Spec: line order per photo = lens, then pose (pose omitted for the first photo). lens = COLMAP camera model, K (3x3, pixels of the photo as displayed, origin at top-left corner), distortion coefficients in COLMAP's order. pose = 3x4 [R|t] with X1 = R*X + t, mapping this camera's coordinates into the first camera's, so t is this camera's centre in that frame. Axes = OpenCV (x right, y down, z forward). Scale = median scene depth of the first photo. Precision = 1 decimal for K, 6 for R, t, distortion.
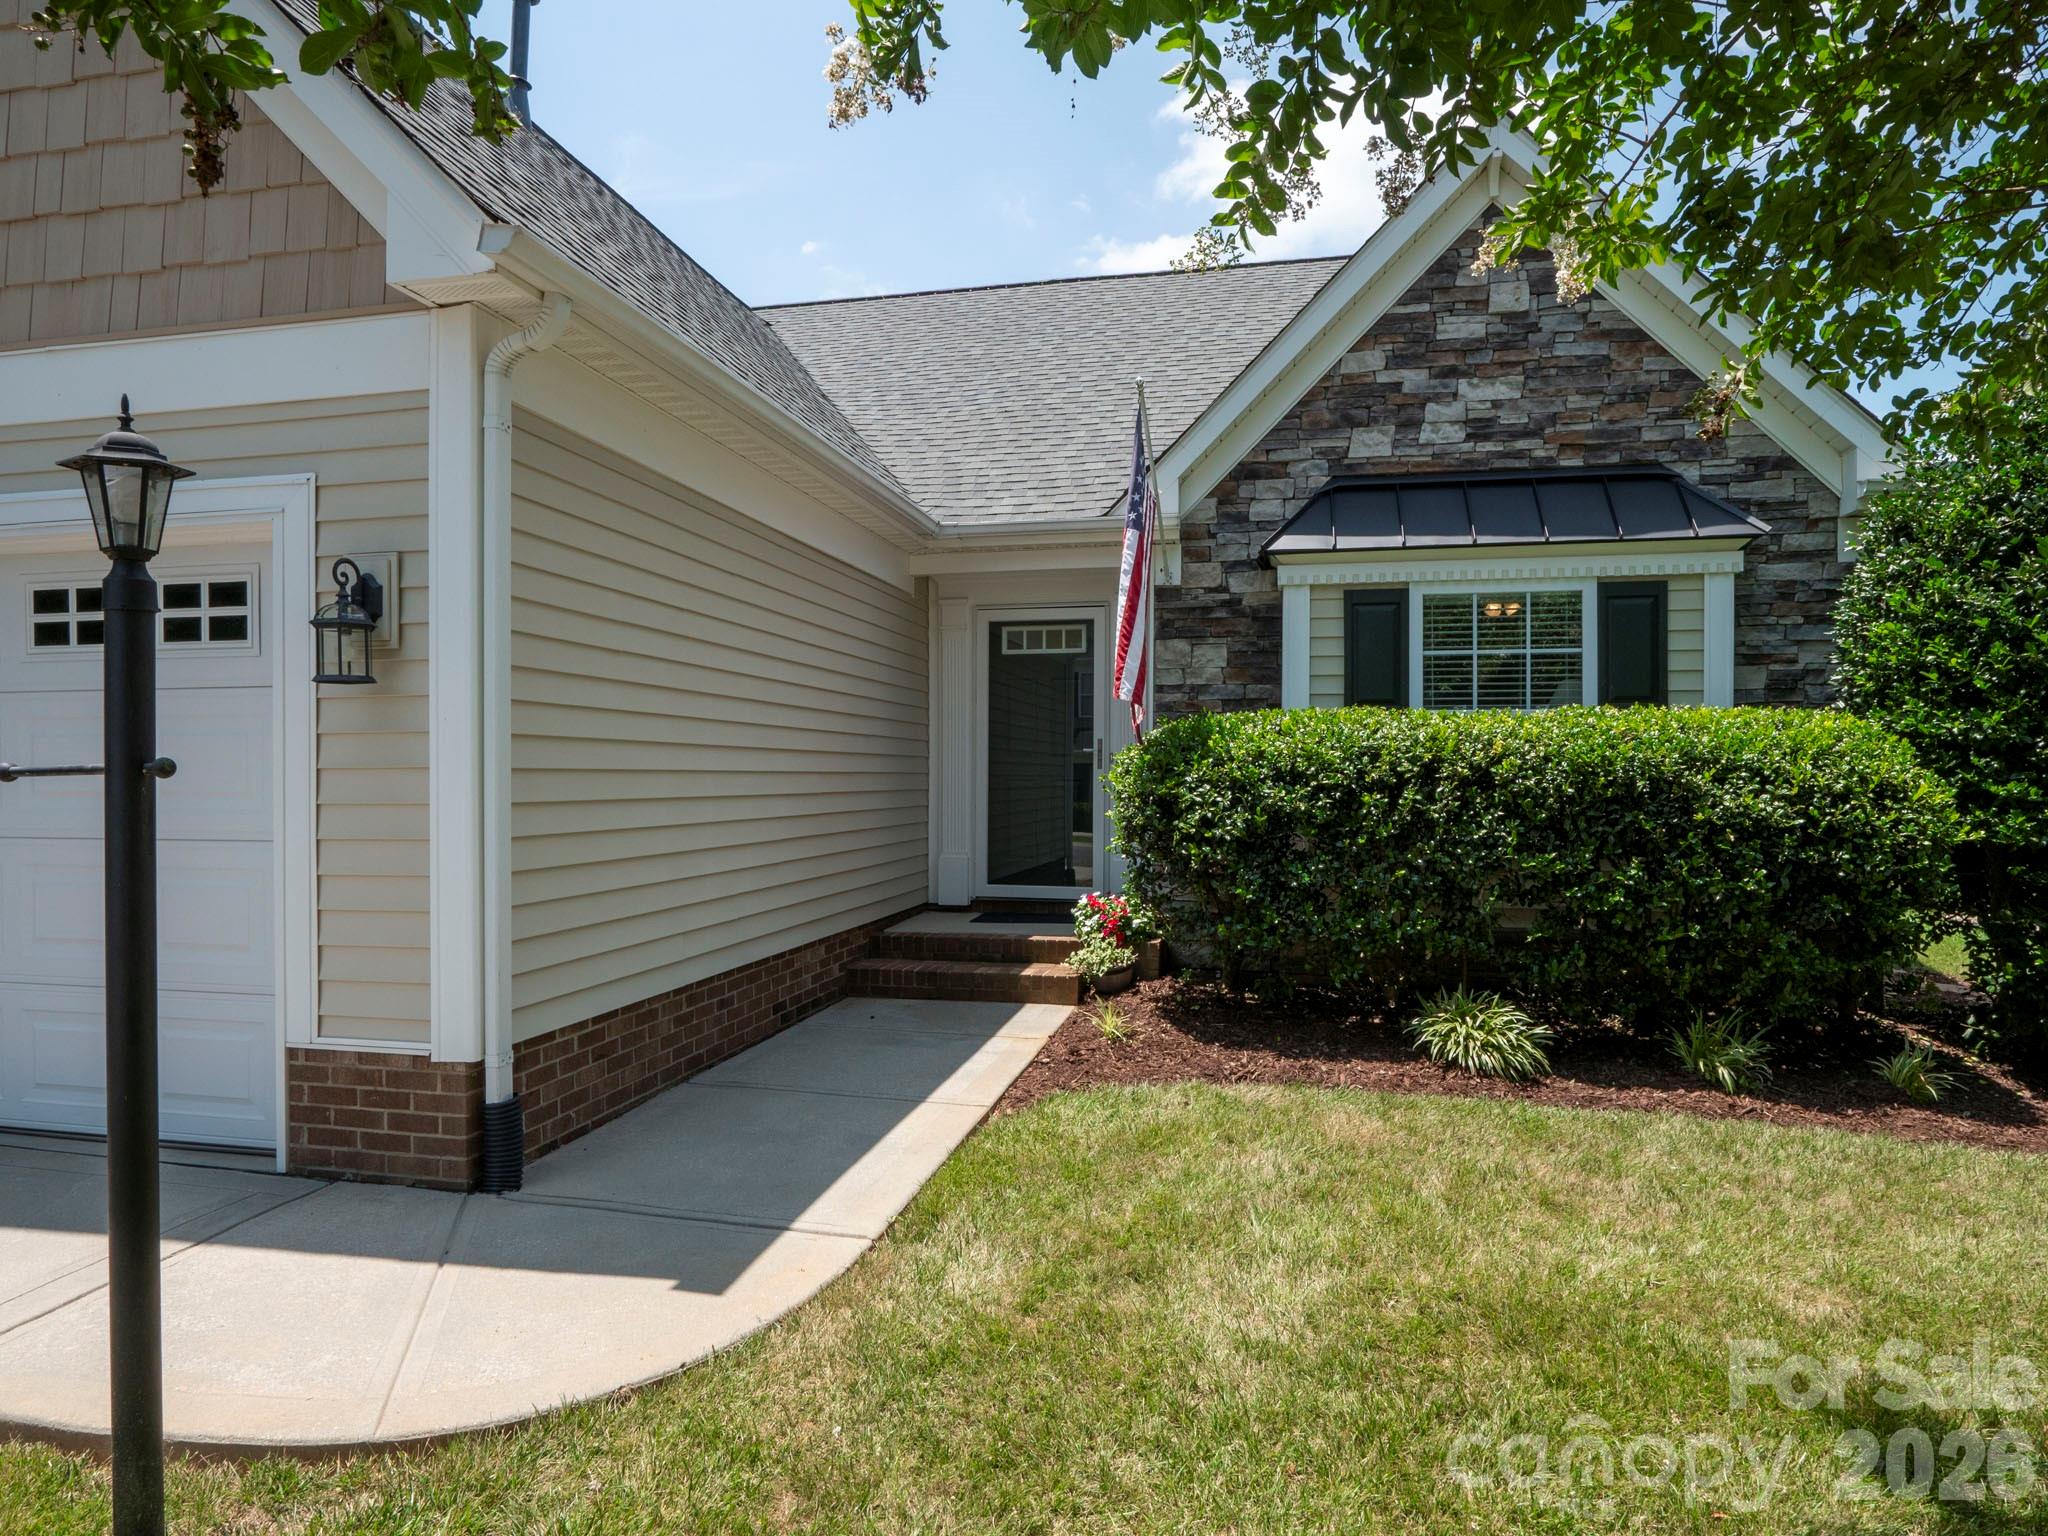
lens RADIAL K [[1240.0, 0, 1022.4], [0, 1240.0, 787.8], [0, 0, 1]] dist [-0.024519, 0.011477]
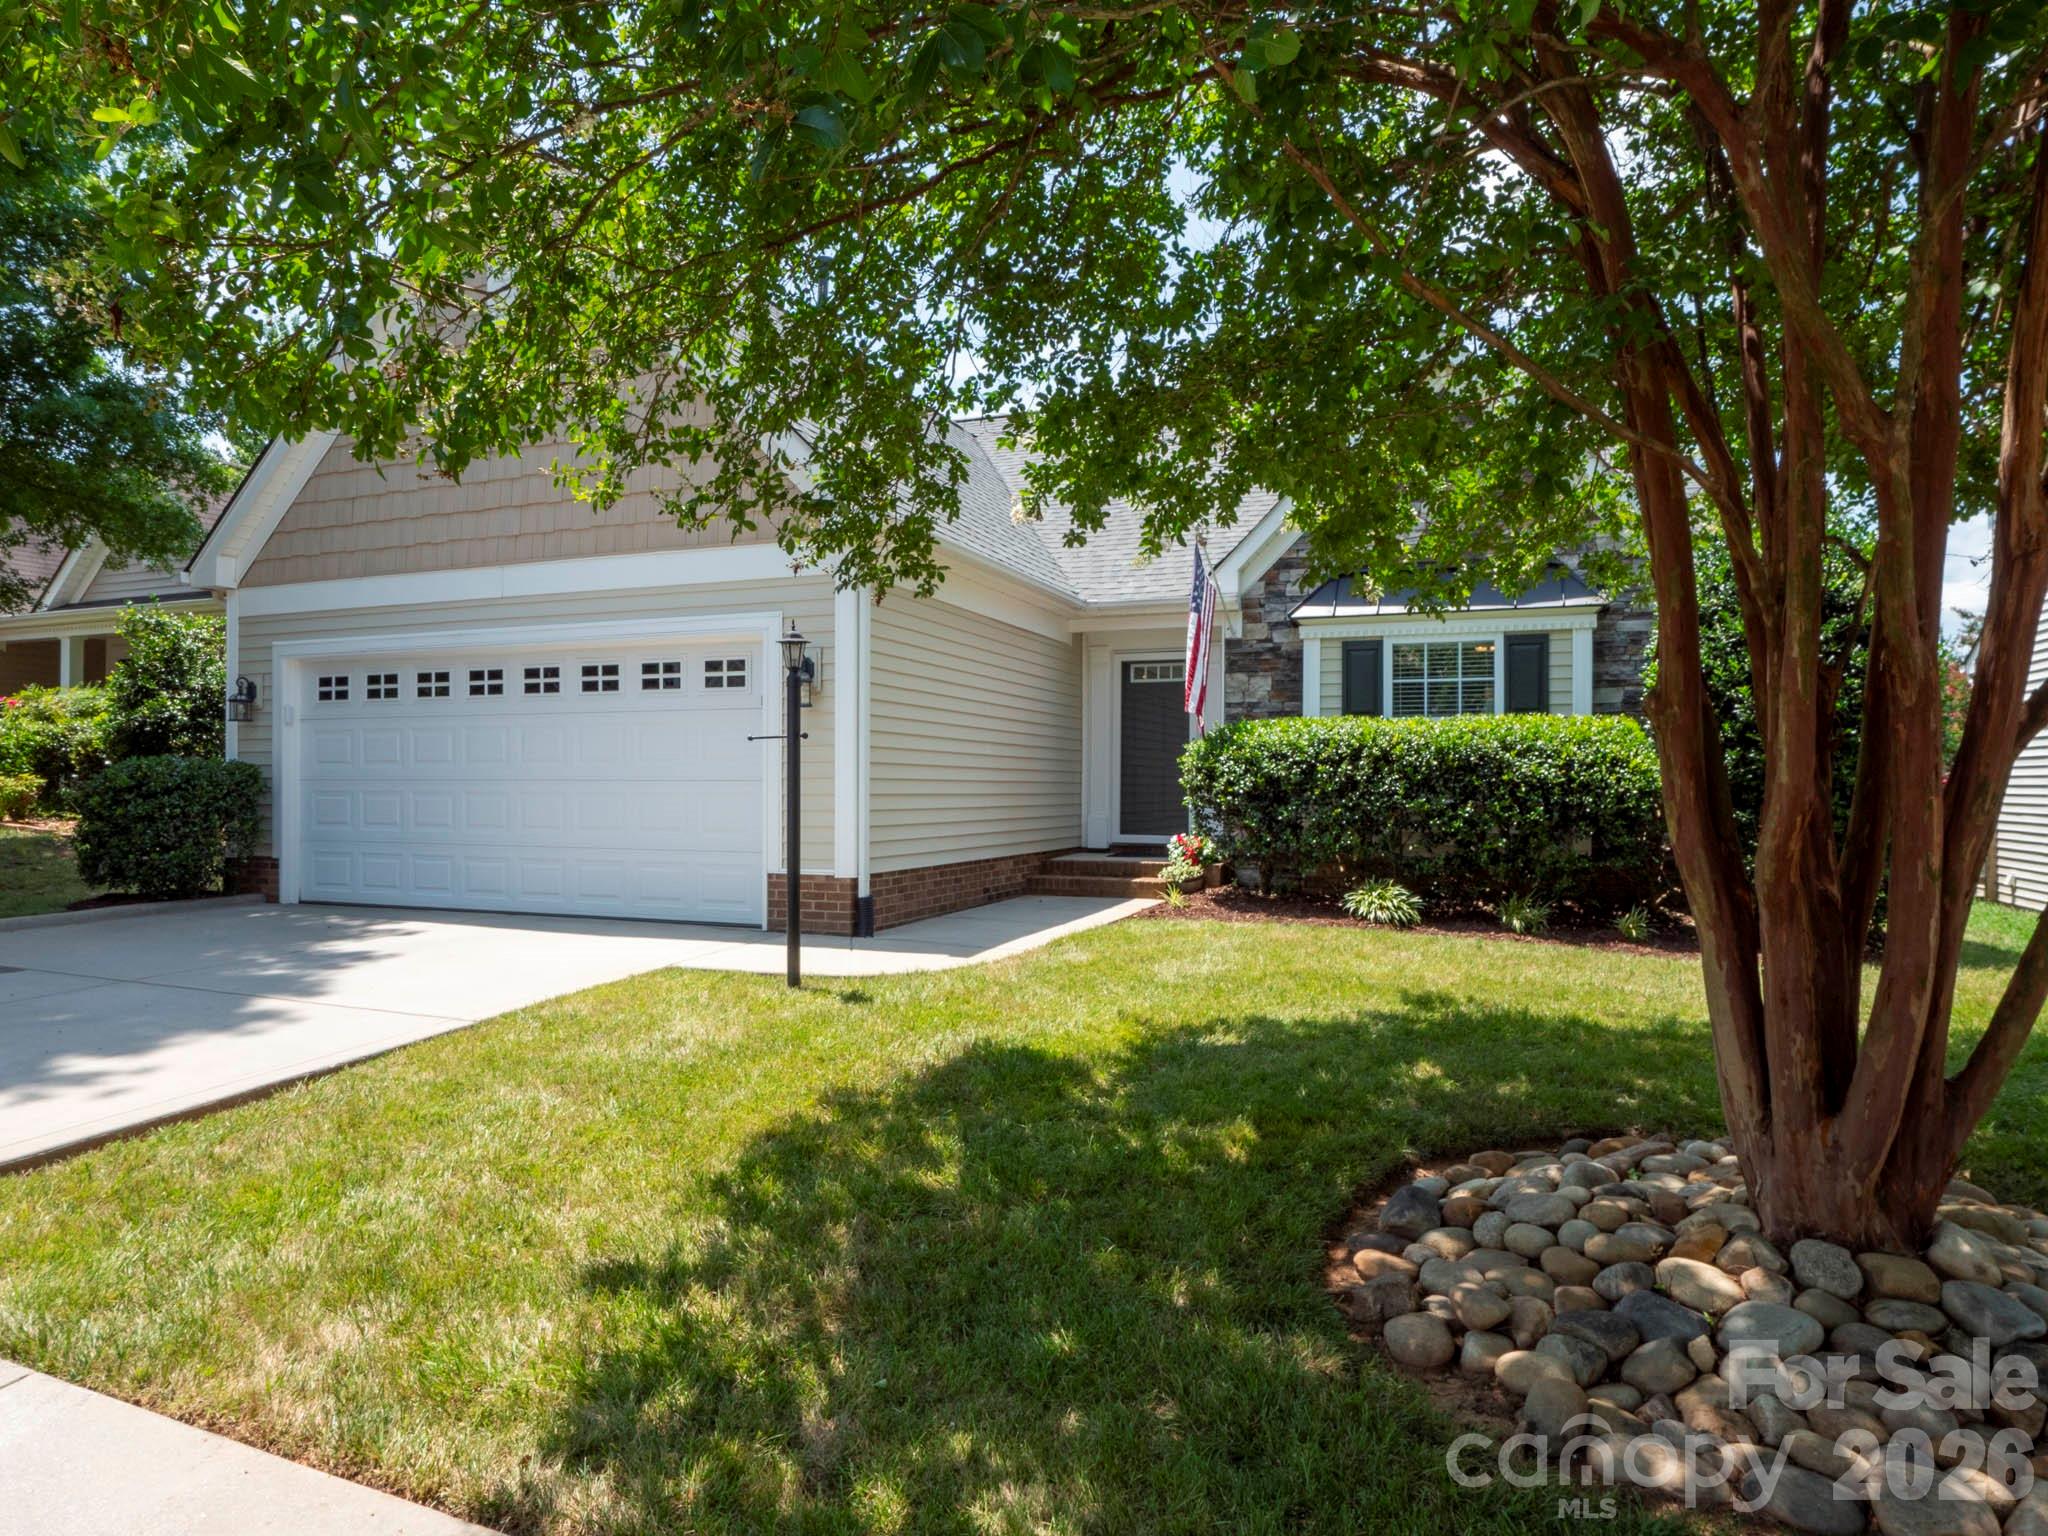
lens RADIAL K [[1240.0, 0, 1024.7], [0, 1240.0, 783.8], [0, 0, 1]] dist [-0.024519, 0.011477]
pose [[0.988340, 0.002989, -0.152234, 0.118903], [-0.005032, 0.999902, -0.013041, 0.049414], [0.152180, 0.013655, 0.988258, -0.700982]]
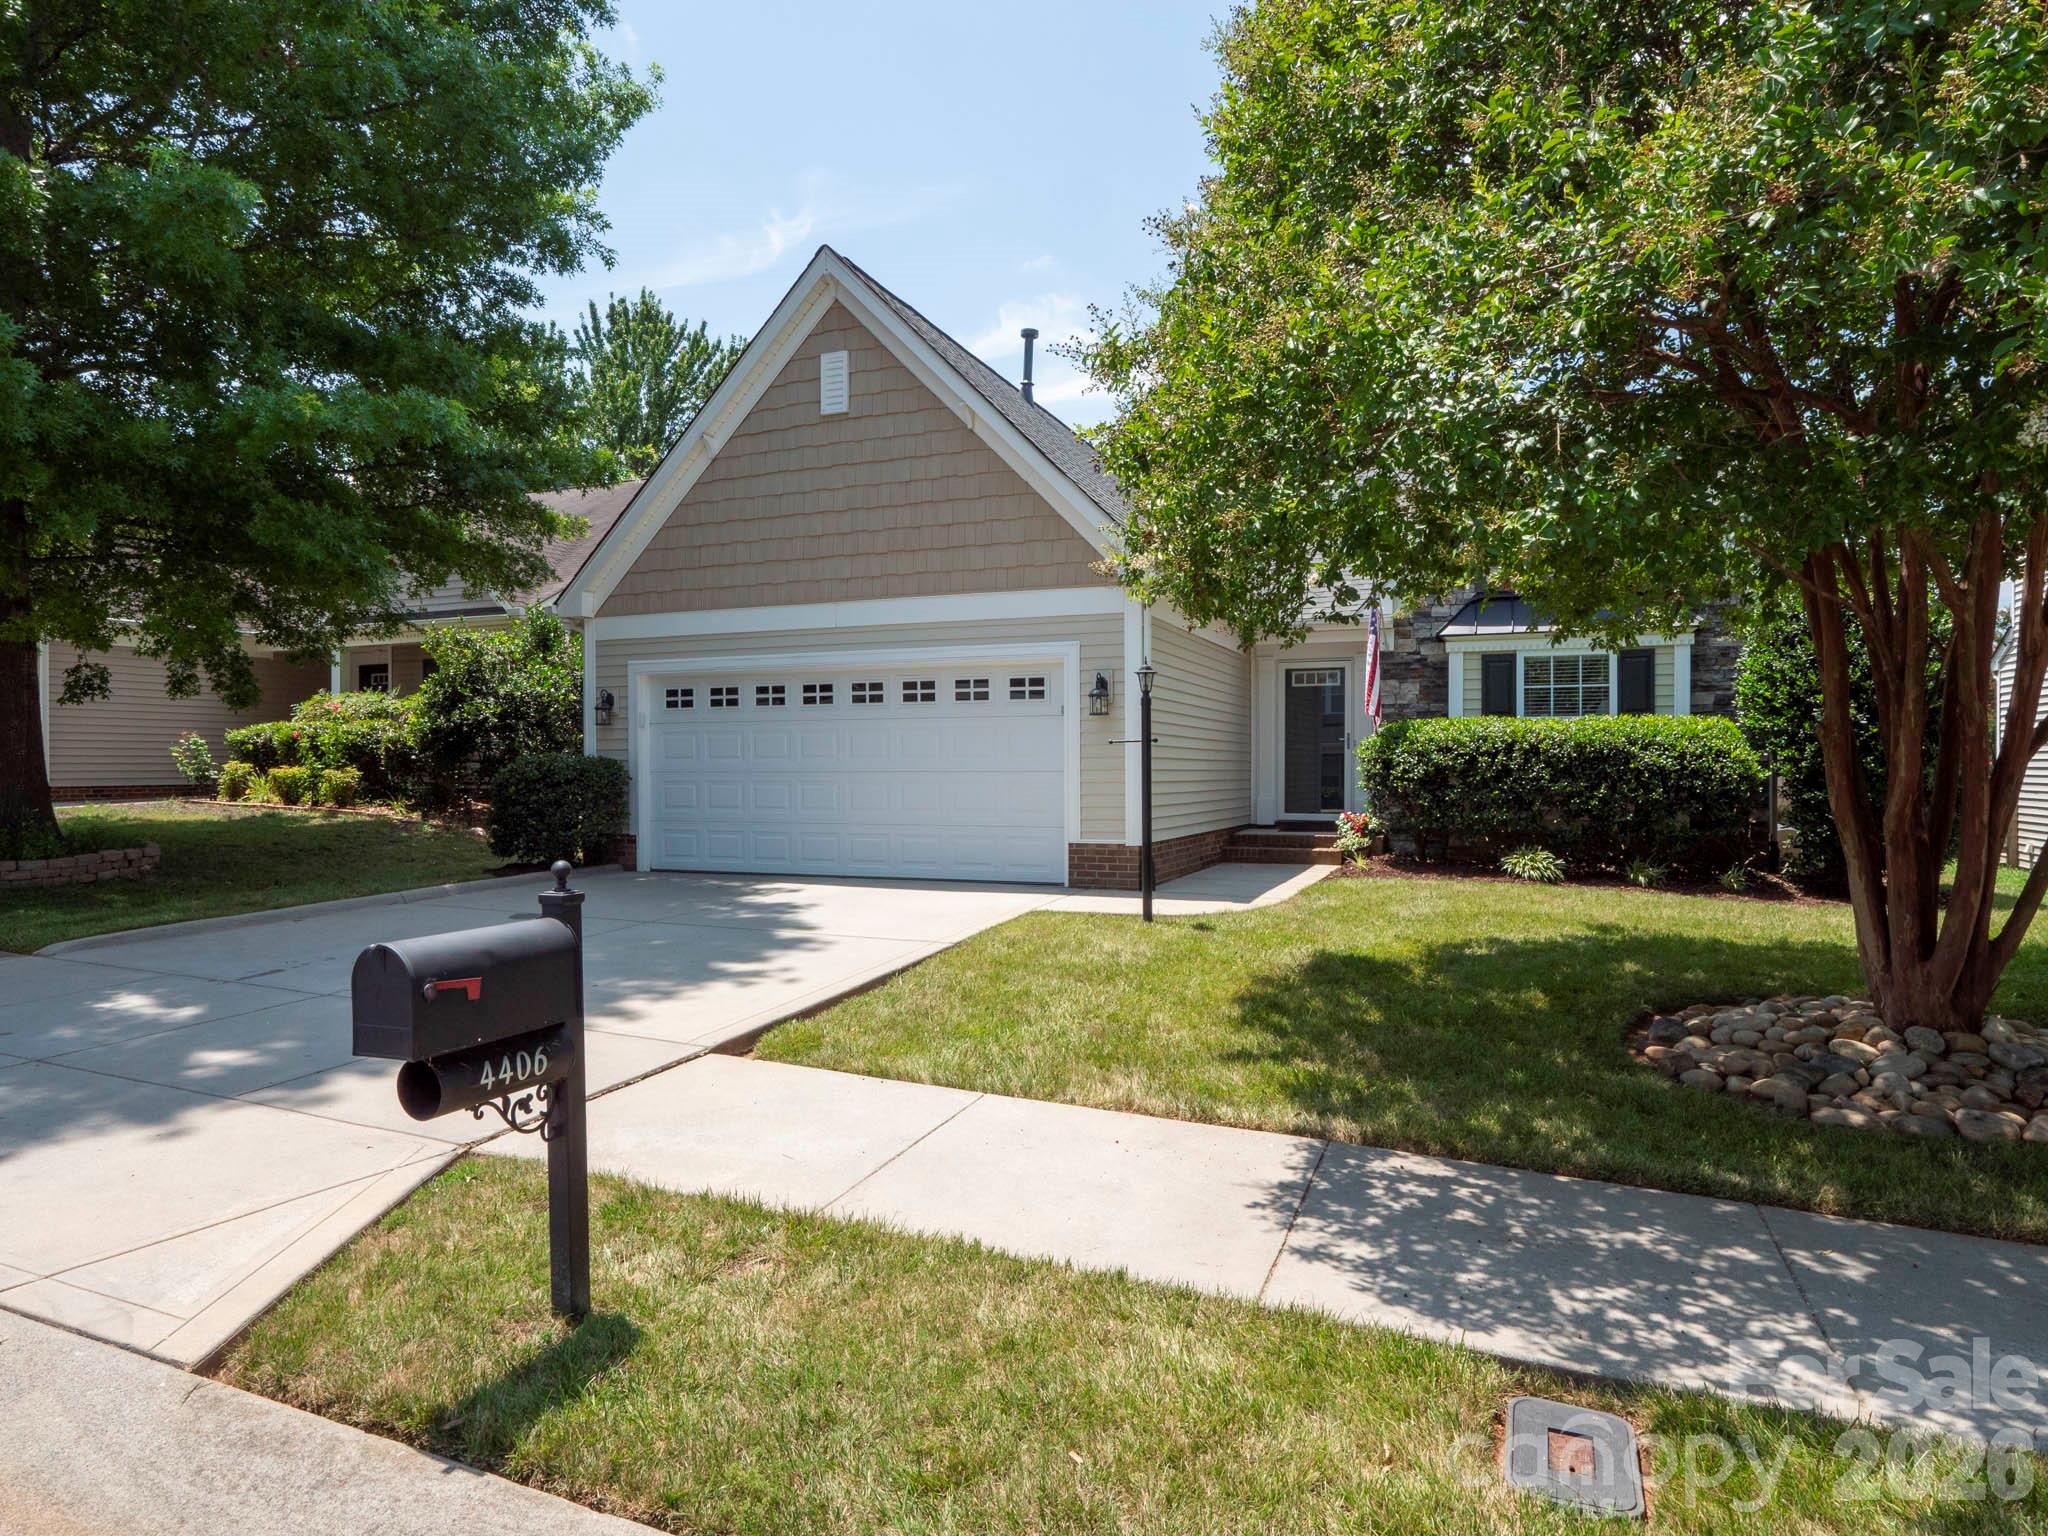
lens RADIAL K [[1240.0, 0, 1030.4], [0, 1240.0, 780.2], [0, 0, 1]] dist [-0.024519, 0.011477]
pose [[0.987200, -0.000437, -0.159485, -0.145097], [0.000017, 0.999997, -0.002631, 0.046522], [0.159485, 0.002595, 0.987197, -1.163414]]
